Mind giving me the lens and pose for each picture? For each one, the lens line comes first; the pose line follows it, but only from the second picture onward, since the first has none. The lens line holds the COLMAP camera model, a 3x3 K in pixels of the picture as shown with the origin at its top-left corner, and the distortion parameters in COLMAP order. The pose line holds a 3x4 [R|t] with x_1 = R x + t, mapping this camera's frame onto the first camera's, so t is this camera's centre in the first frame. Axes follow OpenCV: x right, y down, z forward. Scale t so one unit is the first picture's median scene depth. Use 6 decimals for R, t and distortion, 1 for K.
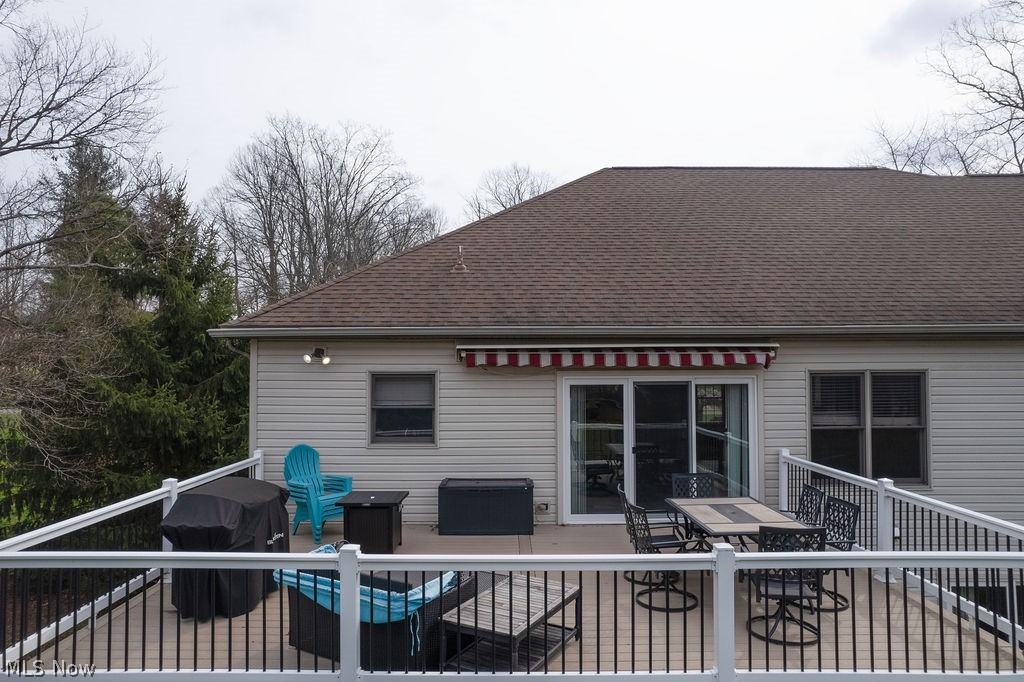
lens RADIAL K [[684.5, 0, 515.7], [0, 684.5, 345.1], [0, 0, 1]] dist [-0.008080, -0.001761]
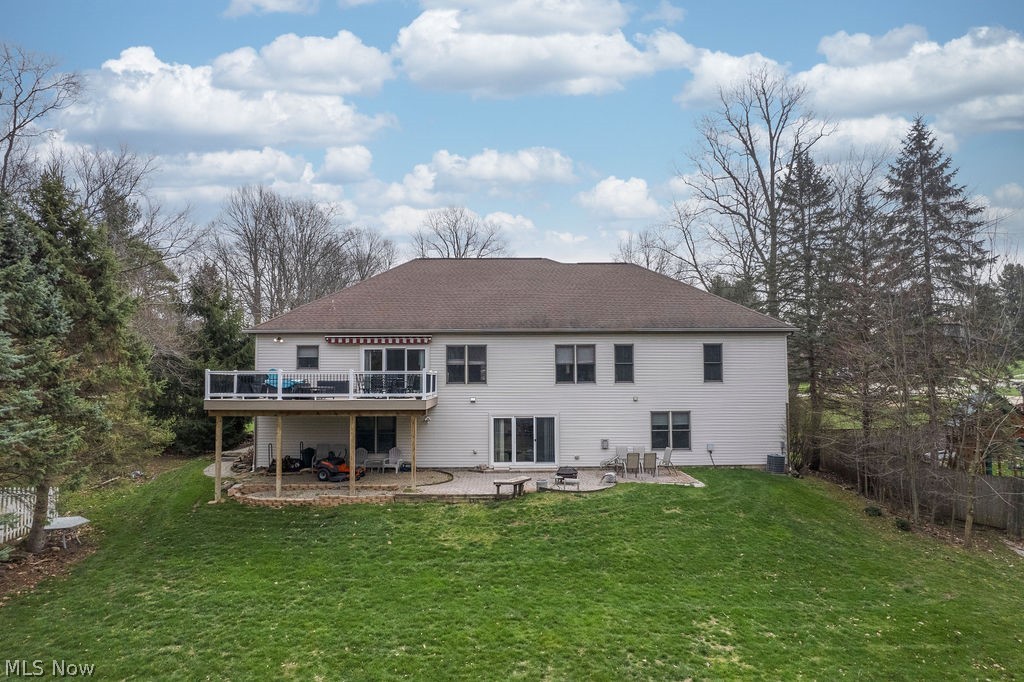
lens RADIAL K [[684.5, 0, 510.4], [0, 684.5, 337.2], [0, 0, 1]] dist [-0.008080, -0.001761]
pose [[0.999831, 0.001333, 0.018326, 0.654056], [-0.000802, 0.999581, -0.028949, 0.089819], [-0.018357, 0.028929, 0.999413, -1.963009]]
